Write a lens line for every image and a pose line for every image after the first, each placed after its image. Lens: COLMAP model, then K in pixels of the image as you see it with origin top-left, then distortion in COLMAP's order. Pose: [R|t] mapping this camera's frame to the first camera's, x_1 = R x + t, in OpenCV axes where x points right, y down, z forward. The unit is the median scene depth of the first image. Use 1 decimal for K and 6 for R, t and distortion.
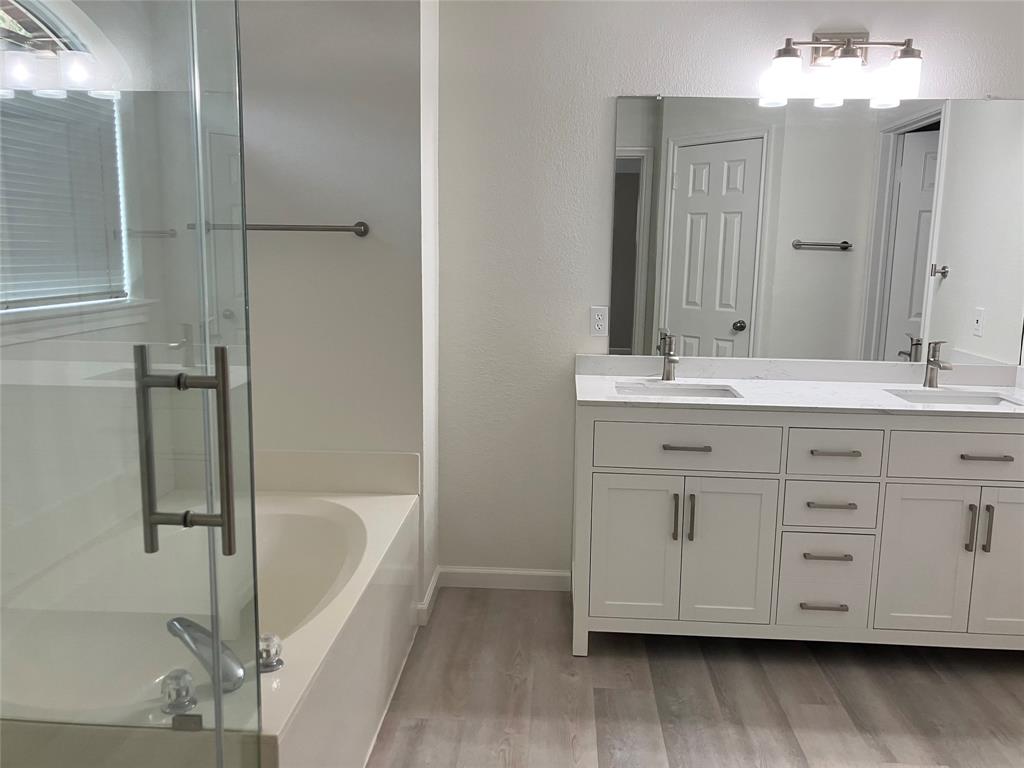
lens RADIAL K [[842.3, 0, 515.0], [0, 842.3, 375.5], [0, 0, 1]] dist [0.026110, -0.029637]
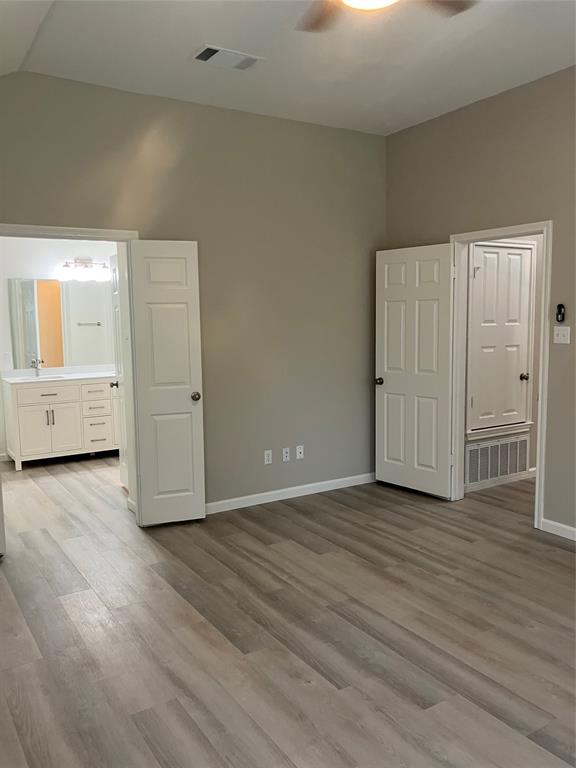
lens RADIAL K [[631.7, 0, 285.6], [0, 631.7, 379.3], [0, 0, 1]] dist [0.026110, -0.029637]
pose [[0.810745, -0.091498, 0.578205, -0.395833], [0.117973, 0.992982, -0.008286, 0.137899], [-0.573389, 0.074930, 0.815850, -1.284493]]
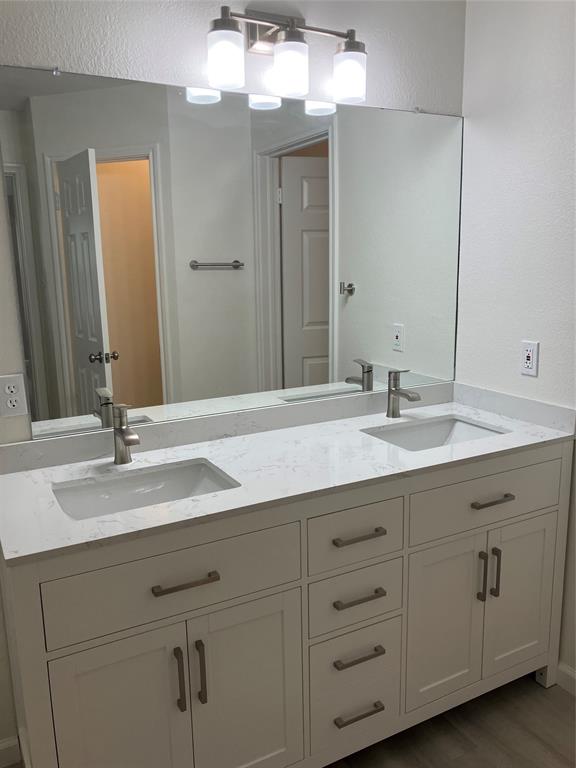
lens RADIAL K [[631.7, 0, 284.6], [0, 631.7, 384.2], [0, 0, 1]] dist [0.026110, -0.029637]
pose [[0.848040, -0.138773, 0.511440, 0.026844], [0.114545, 0.990290, 0.078772, -0.096244], [-0.517405, -0.008219, 0.855701, 0.466137]]
